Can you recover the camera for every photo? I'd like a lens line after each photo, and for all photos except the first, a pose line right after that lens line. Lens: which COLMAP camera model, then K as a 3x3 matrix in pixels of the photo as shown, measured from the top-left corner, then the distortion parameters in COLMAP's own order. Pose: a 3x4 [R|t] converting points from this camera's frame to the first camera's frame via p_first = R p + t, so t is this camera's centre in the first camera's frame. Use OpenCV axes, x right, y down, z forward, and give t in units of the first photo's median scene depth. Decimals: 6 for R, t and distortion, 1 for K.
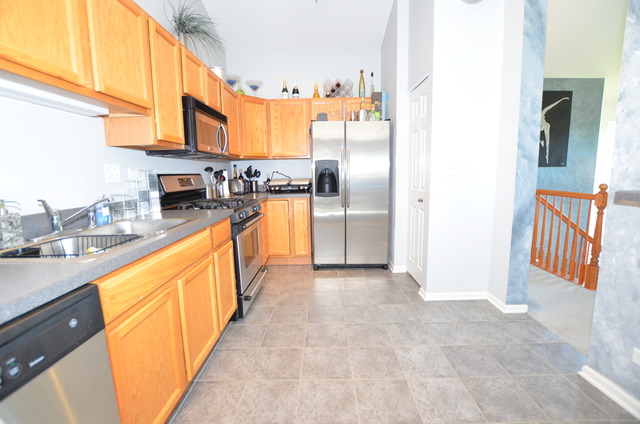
lens RADIAL K [[284.1, 0, 321.4], [0, 284.1, 211.7], [0, 0, 1]] dist [-0.027459, 0.000652]
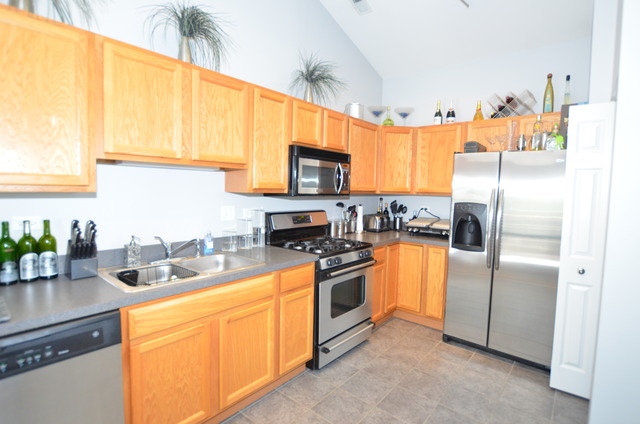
lens RADIAL K [[320.1, 0, 319.6], [0, 320.1, 210.0], [0, 0, 1]] dist [-0.026099, -0.000059]
pose [[0.764567, 0.078034, -0.639803, 0.298058], [-0.123752, 0.991948, -0.026901, -0.103086], [0.632552, 0.099745, 0.768068, 0.104541]]
